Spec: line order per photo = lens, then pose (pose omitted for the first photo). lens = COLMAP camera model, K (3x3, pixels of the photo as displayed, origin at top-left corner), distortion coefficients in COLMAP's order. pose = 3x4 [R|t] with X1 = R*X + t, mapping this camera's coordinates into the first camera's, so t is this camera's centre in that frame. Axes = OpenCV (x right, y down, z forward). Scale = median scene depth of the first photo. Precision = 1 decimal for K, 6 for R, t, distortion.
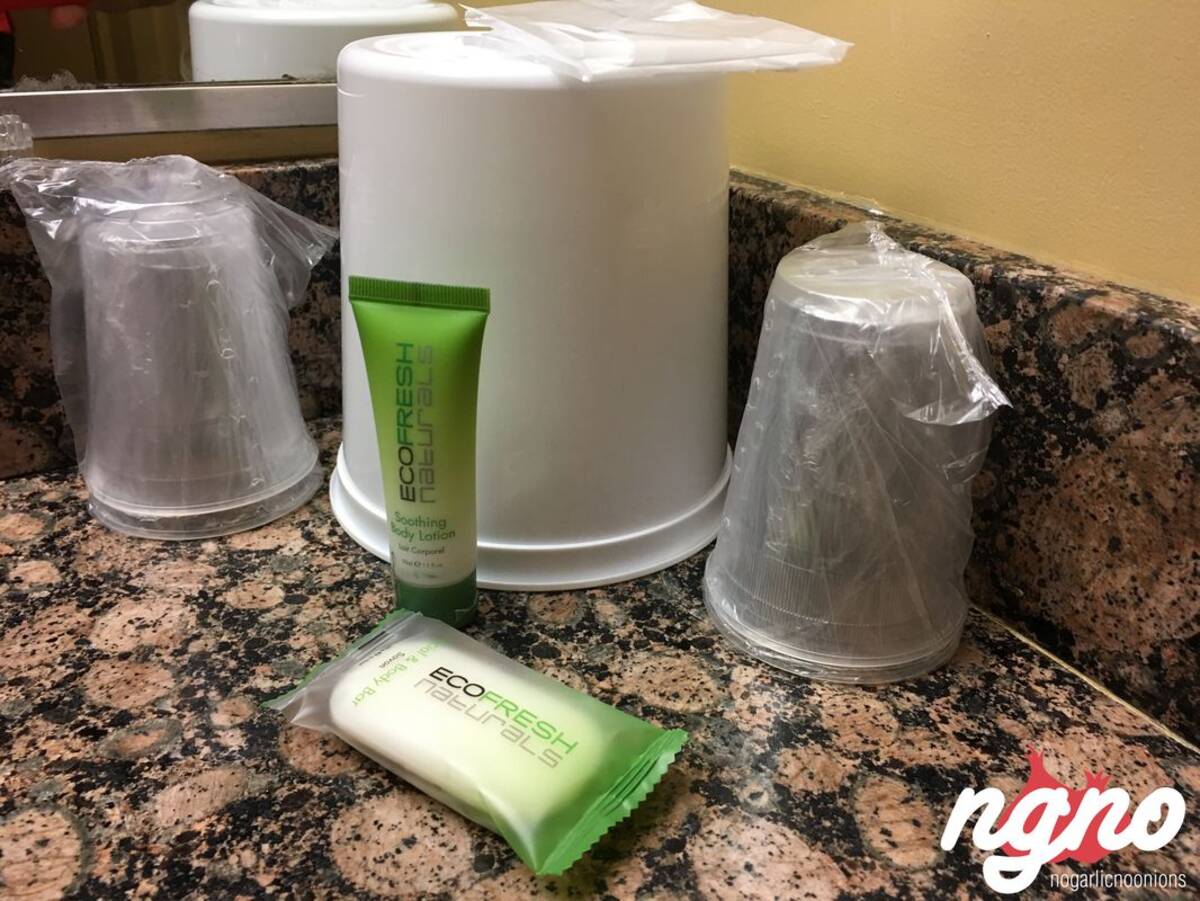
lens RADIAL K [[1020.8, 0, 605.1], [0, 1020.8, 454.0], [0, 0, 1]] dist [0.067443, -0.092412]
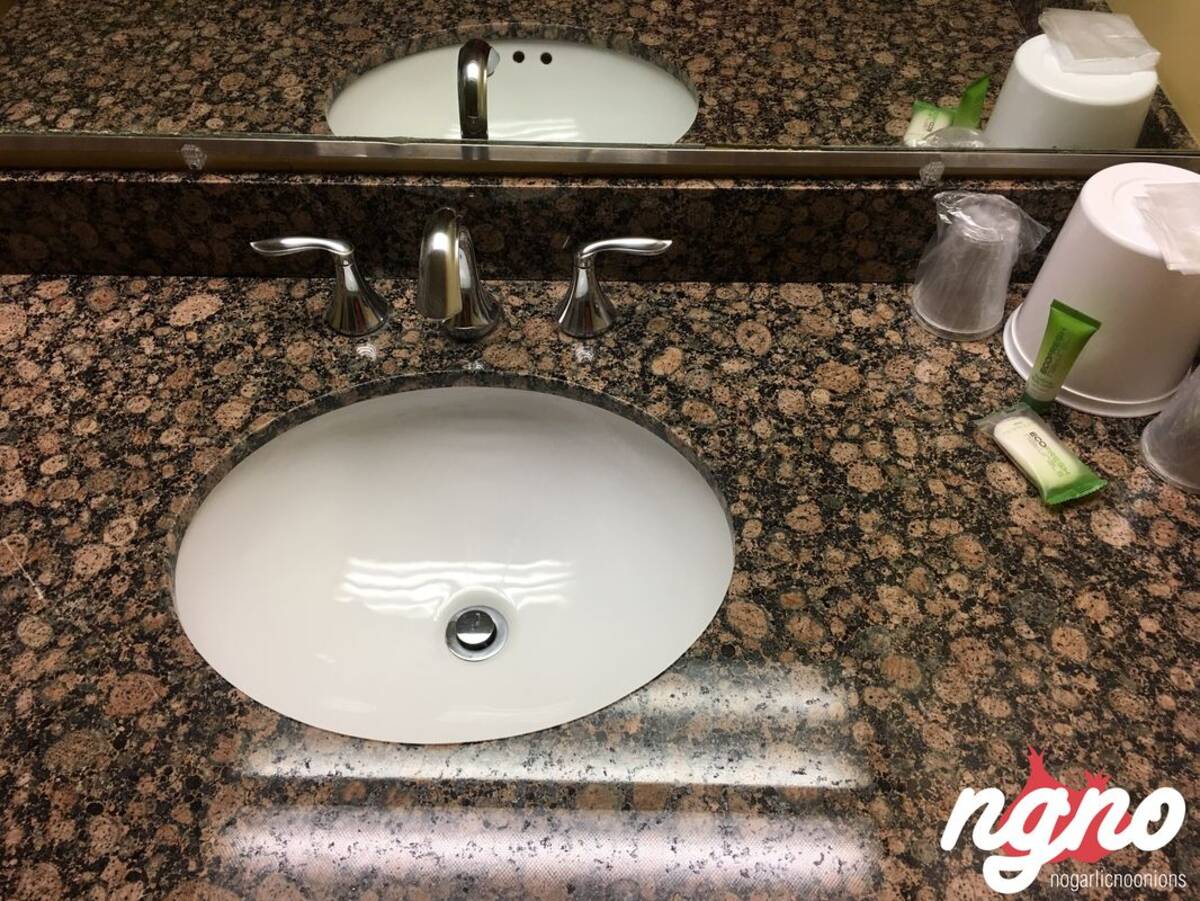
lens RADIAL K [[1020.8, 0, 606.0], [0, 1020.8, 449.6], [0, 0, 1]] dist [0.067443, -0.092412]
pose [[0.847457, 0.380297, -0.370394, -0.074438], [-0.208887, 0.880316, 0.425923, -0.710348], [0.488041, -0.283581, 0.825468, -1.963785]]
